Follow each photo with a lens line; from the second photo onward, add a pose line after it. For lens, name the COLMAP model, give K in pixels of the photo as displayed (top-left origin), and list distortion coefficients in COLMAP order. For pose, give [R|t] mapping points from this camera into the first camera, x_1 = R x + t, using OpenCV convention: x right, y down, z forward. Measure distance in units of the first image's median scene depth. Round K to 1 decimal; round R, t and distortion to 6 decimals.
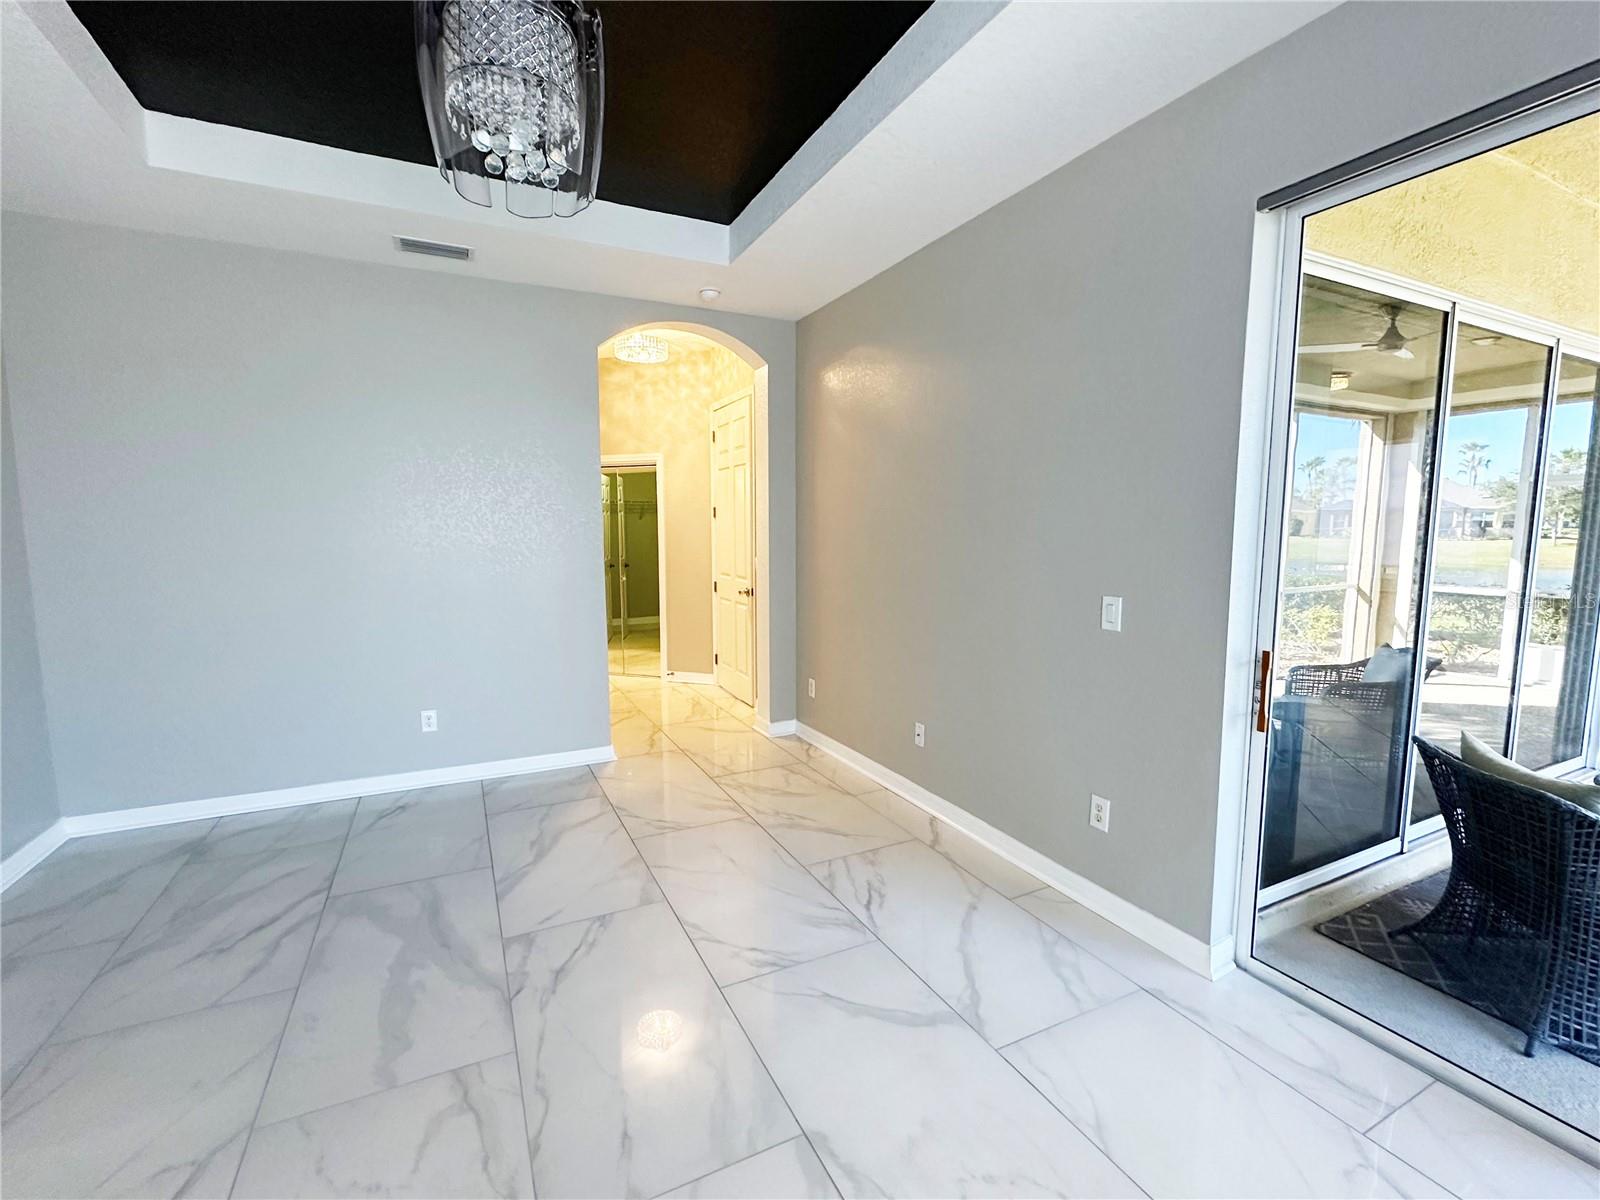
lens RADIAL K [[709.8, 0, 797.8], [0, 709.8, 602.2], [0, 0, 1]] dist [0.000978, -0.001147]
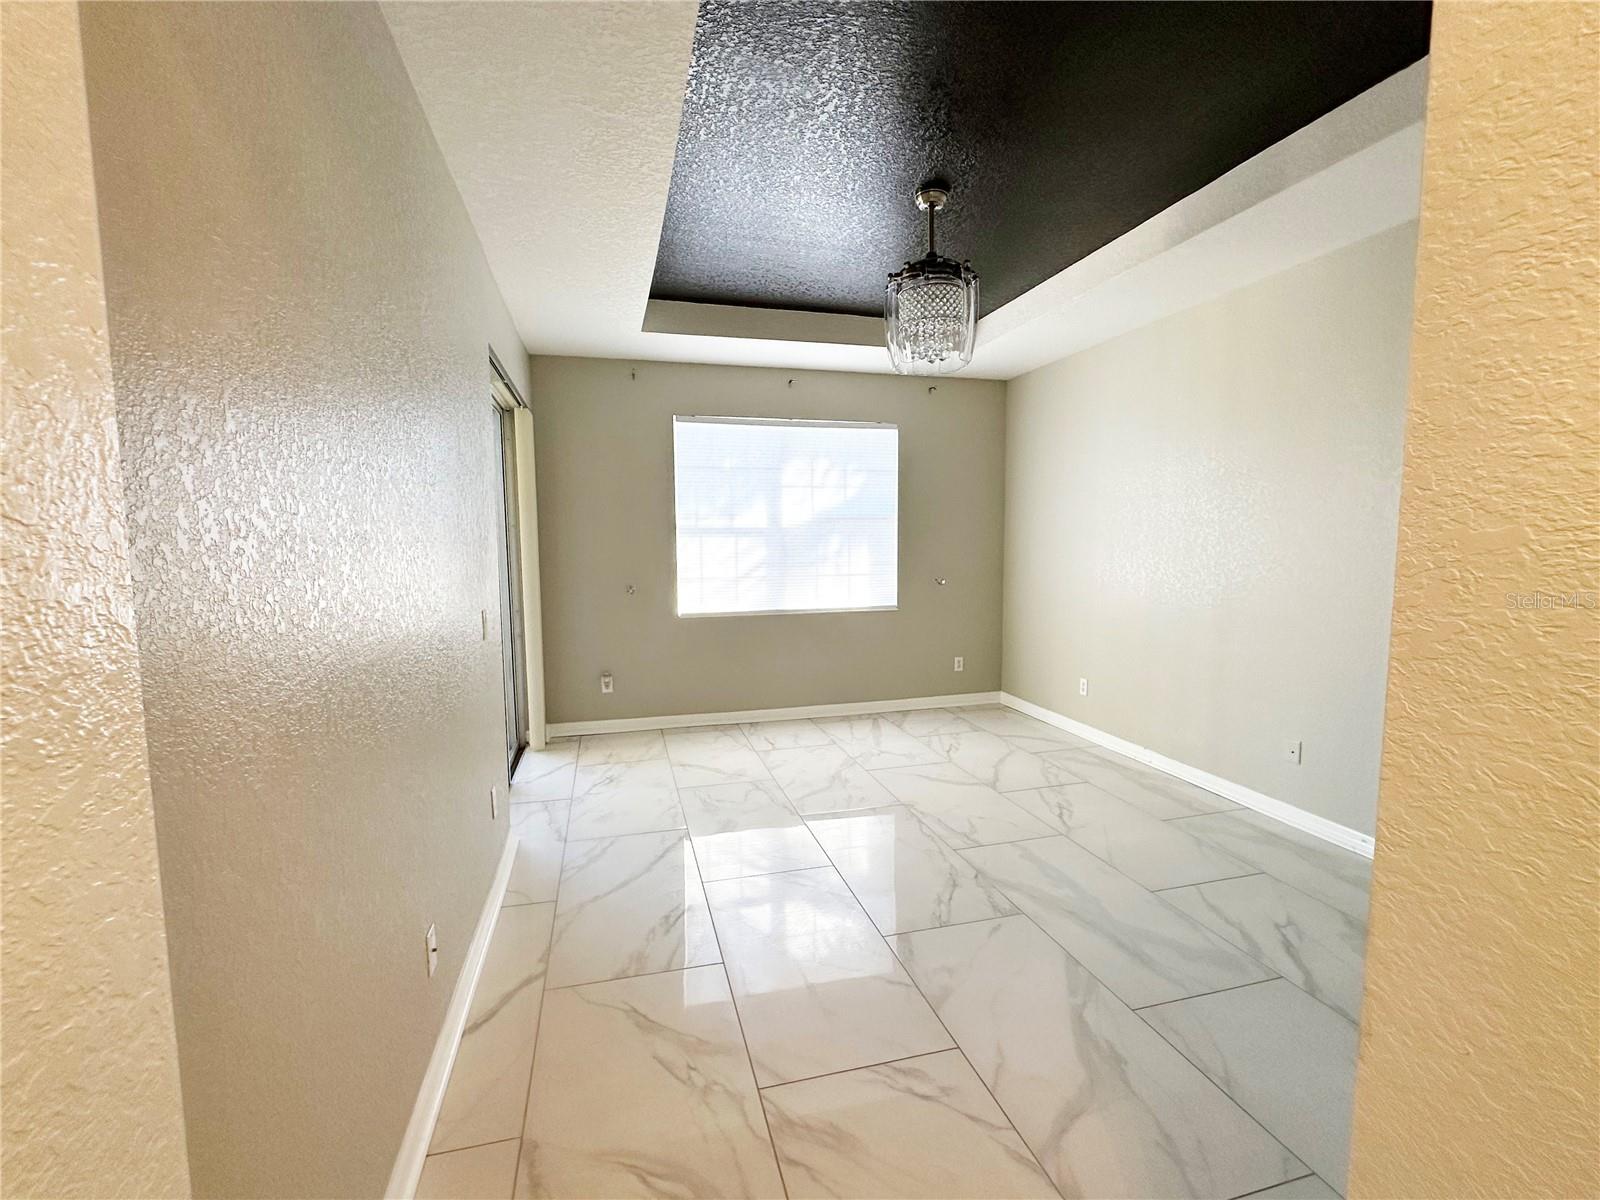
lens RADIAL K [[709.8, 0, 805.1], [0, 709.8, 598.8], [0, 0, 1]] dist [0.000978, -0.001147]
pose [[-0.982526, -0.006006, 0.186028, -0.274546], [0.030205, 0.981085, 0.191208, -0.225403], [-0.183658, 0.193485, -0.963760, 1.979516]]
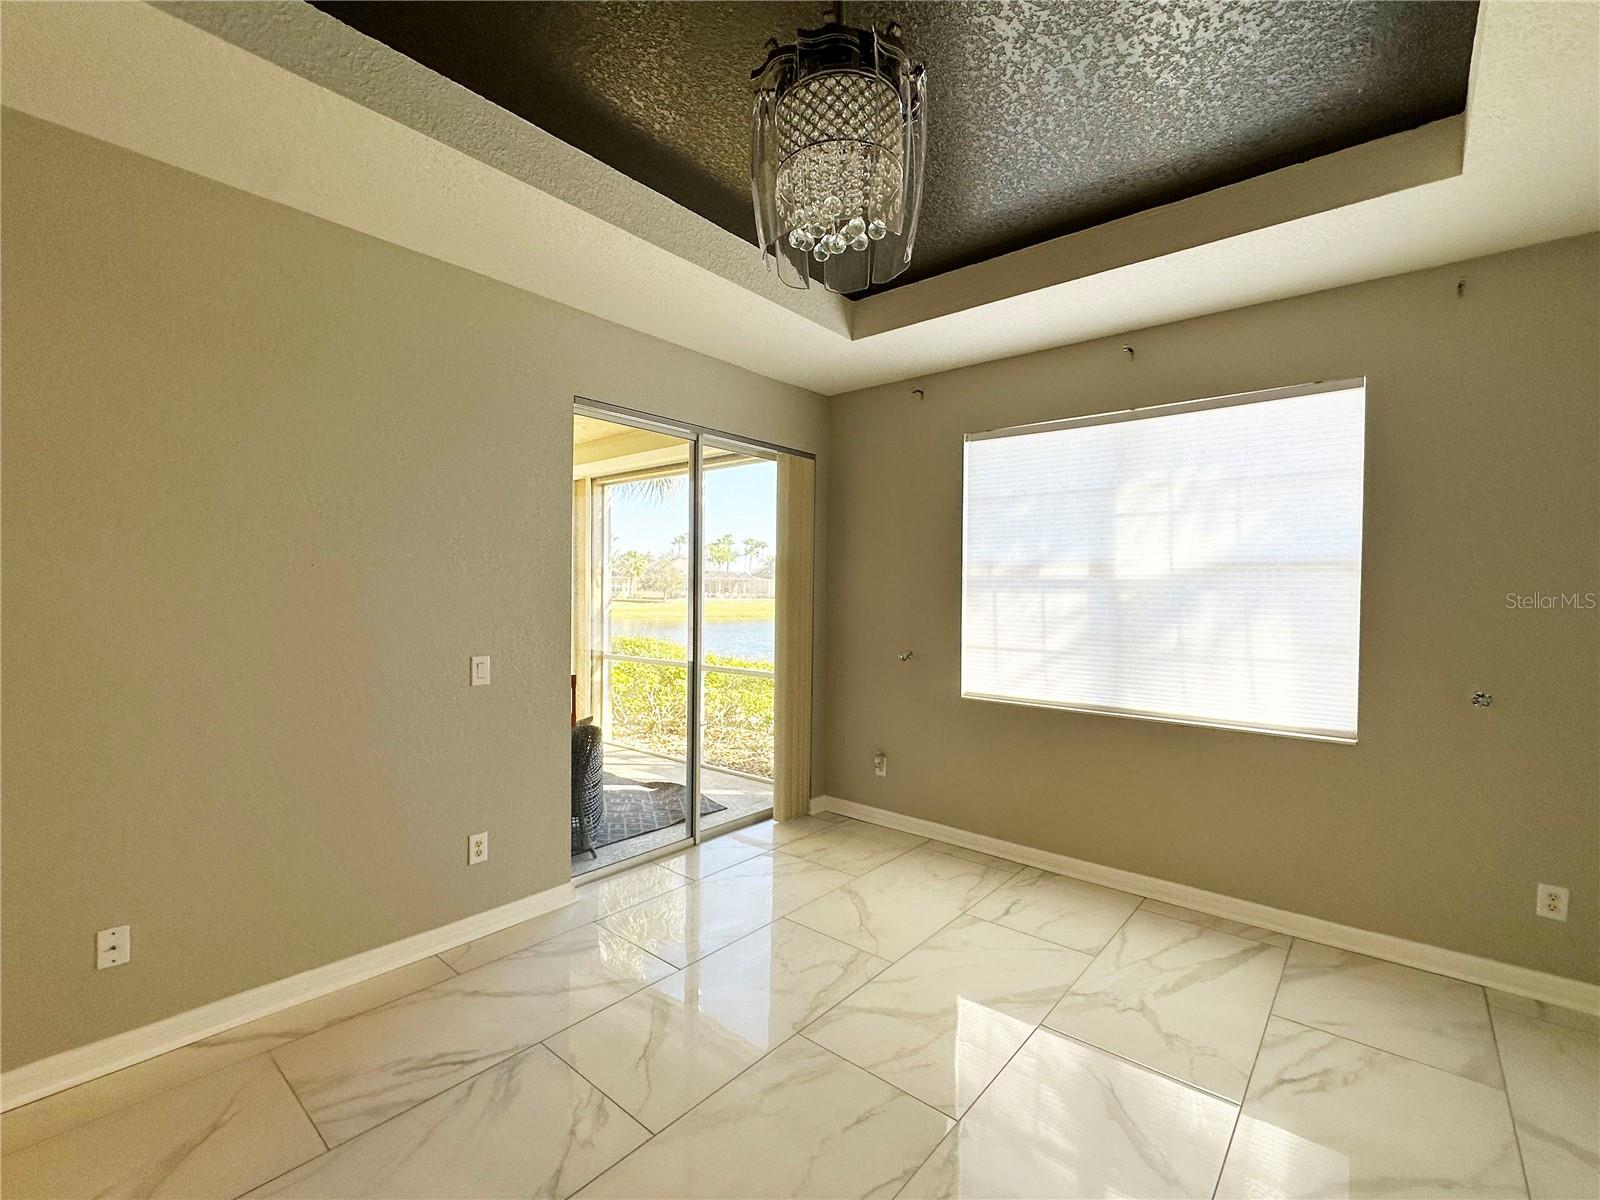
lens RADIAL K [[709.8, 0, 795.4], [0, 709.8, 602.1], [0, 0, 1]] dist [0.000978, -0.001147]
pose [[-0.398799, -0.016175, 0.916896, -0.829873], [0.087683, 0.994591, 0.055683, -0.115210], [-0.912837, 0.102603, -0.395223, 0.967441]]
